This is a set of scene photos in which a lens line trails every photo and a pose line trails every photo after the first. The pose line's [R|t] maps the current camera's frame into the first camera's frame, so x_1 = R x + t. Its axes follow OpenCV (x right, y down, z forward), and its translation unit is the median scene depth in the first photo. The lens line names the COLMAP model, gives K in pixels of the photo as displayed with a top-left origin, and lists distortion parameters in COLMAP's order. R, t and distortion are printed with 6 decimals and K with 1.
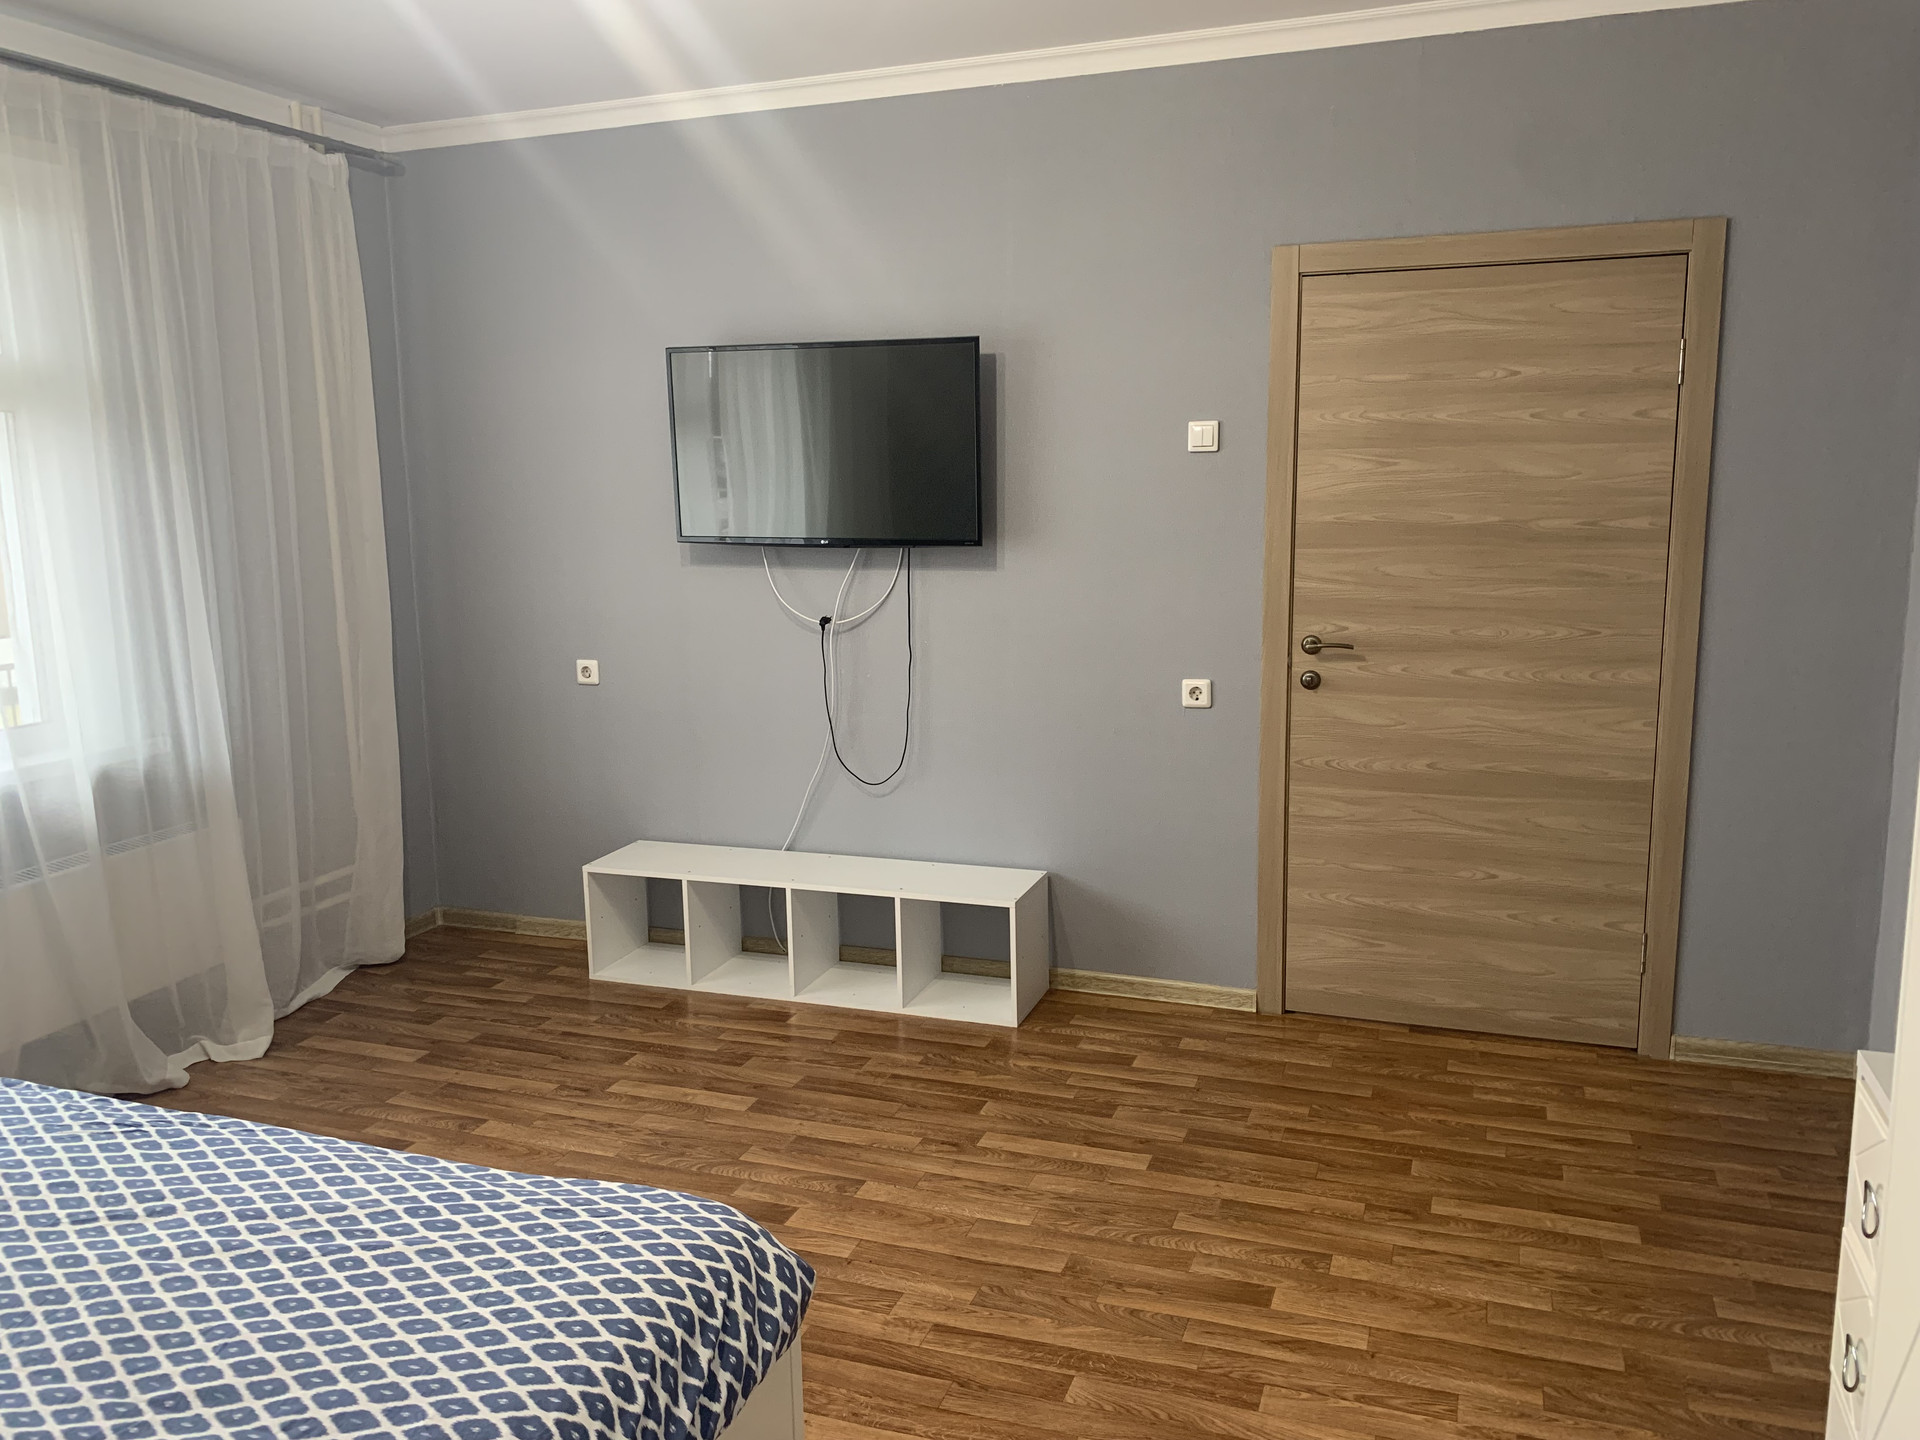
lens RADIAL K [[1499.1, 0, 935.0], [0, 1499.1, 717.1], [0, 0, 1]] dist [0.045633, -0.054902]
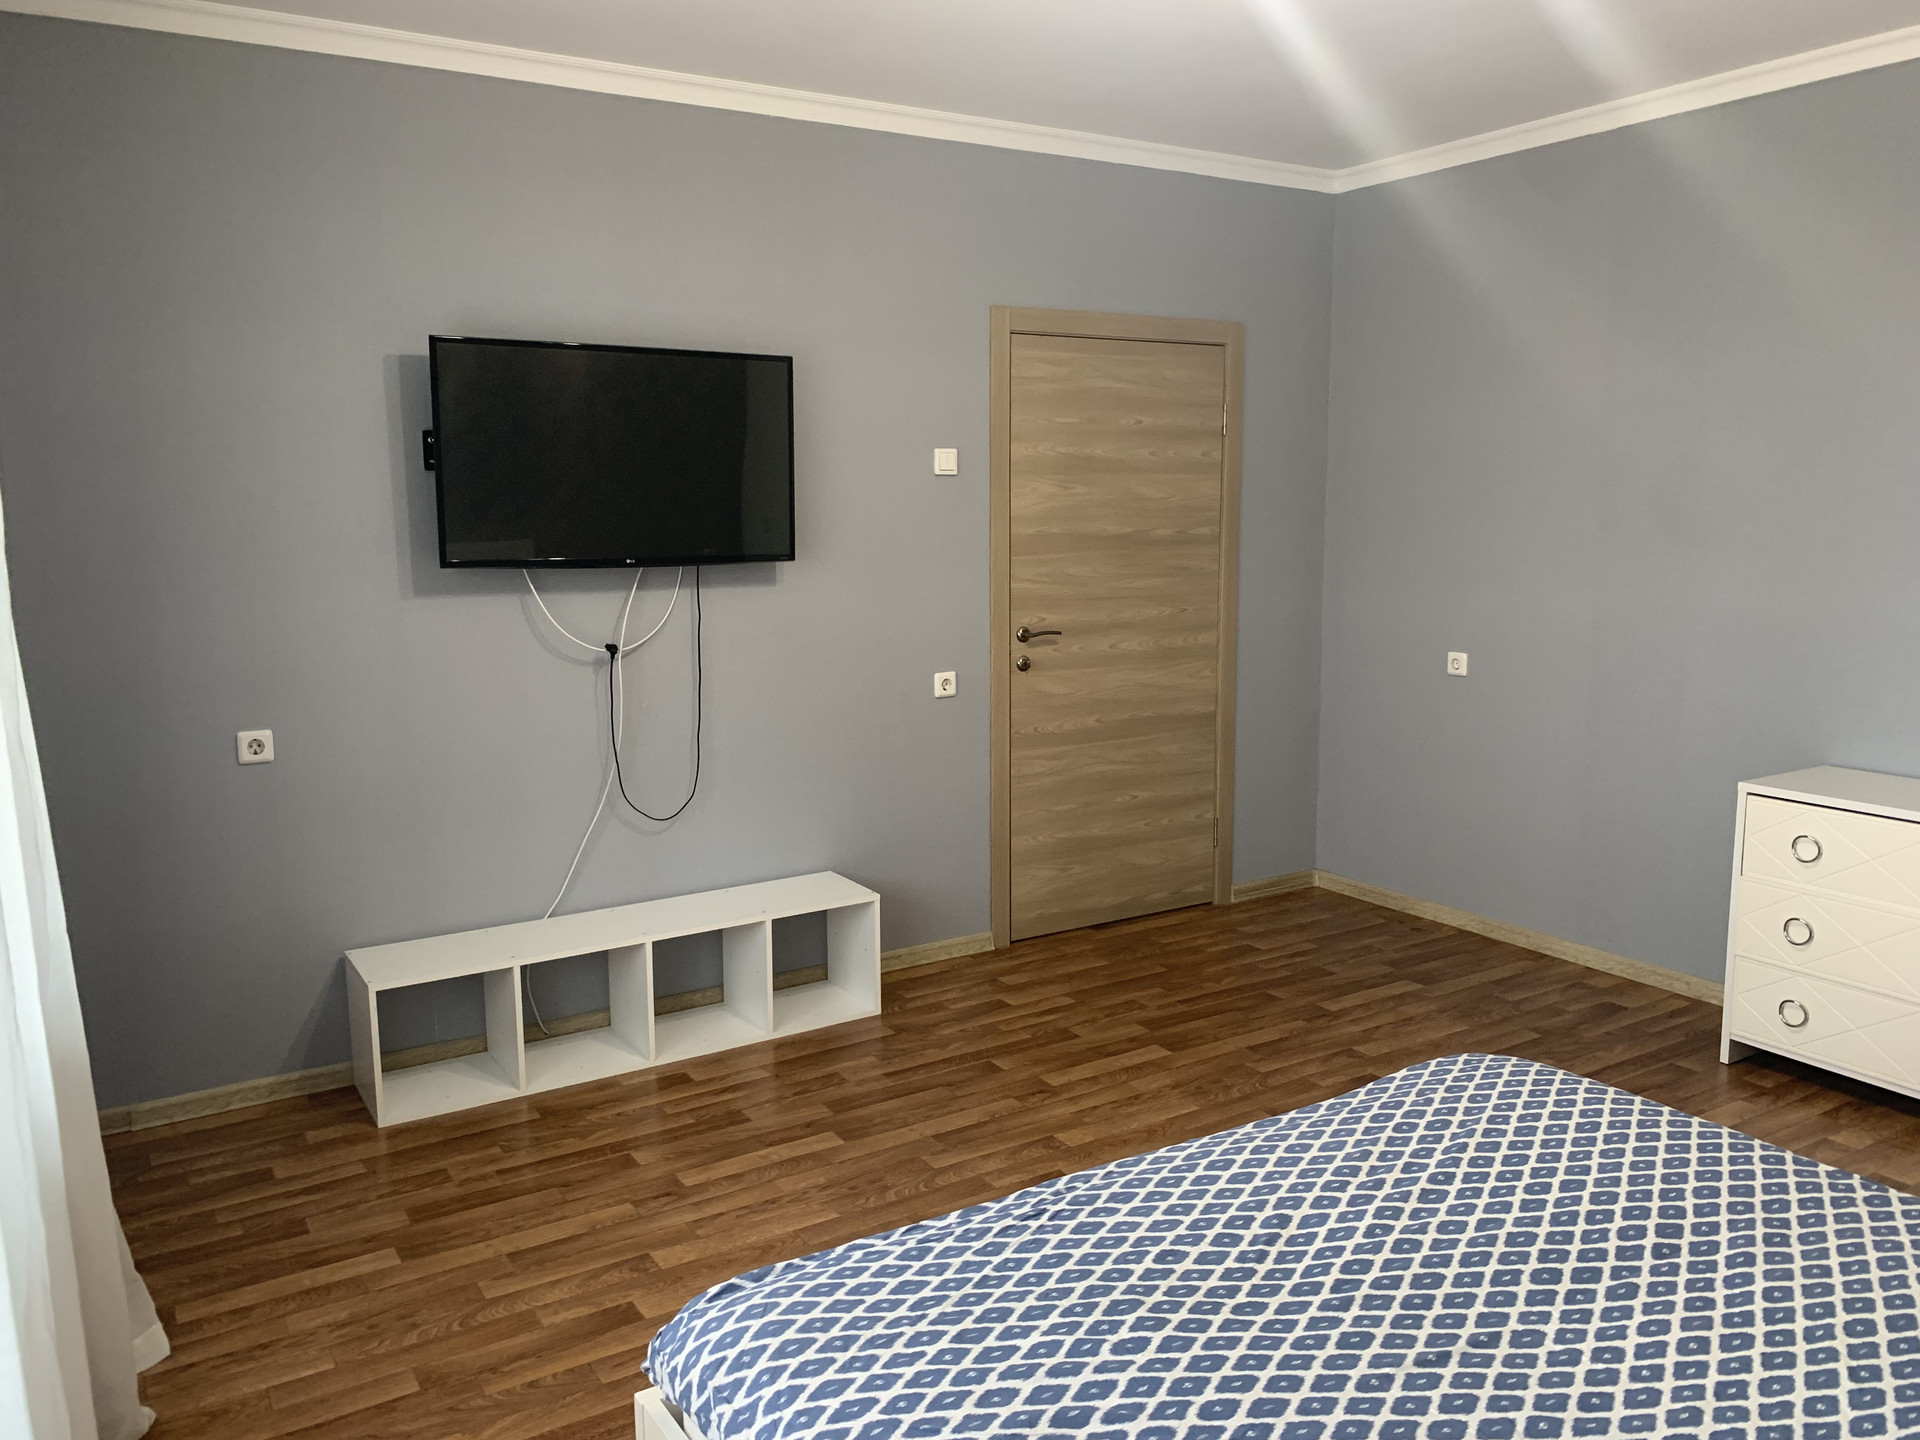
lens RADIAL K [[1490.1, 0, 1022.3], [0, 1490.1, 706.8], [0, 0, 1]] dist [0.150529, -0.294874]
pose [[0.595699, -0.104537, 0.796376, -0.737259], [0.129068, 0.991068, 0.033548, -0.031092], [-0.792770, 0.082802, 0.603871, 0.277299]]
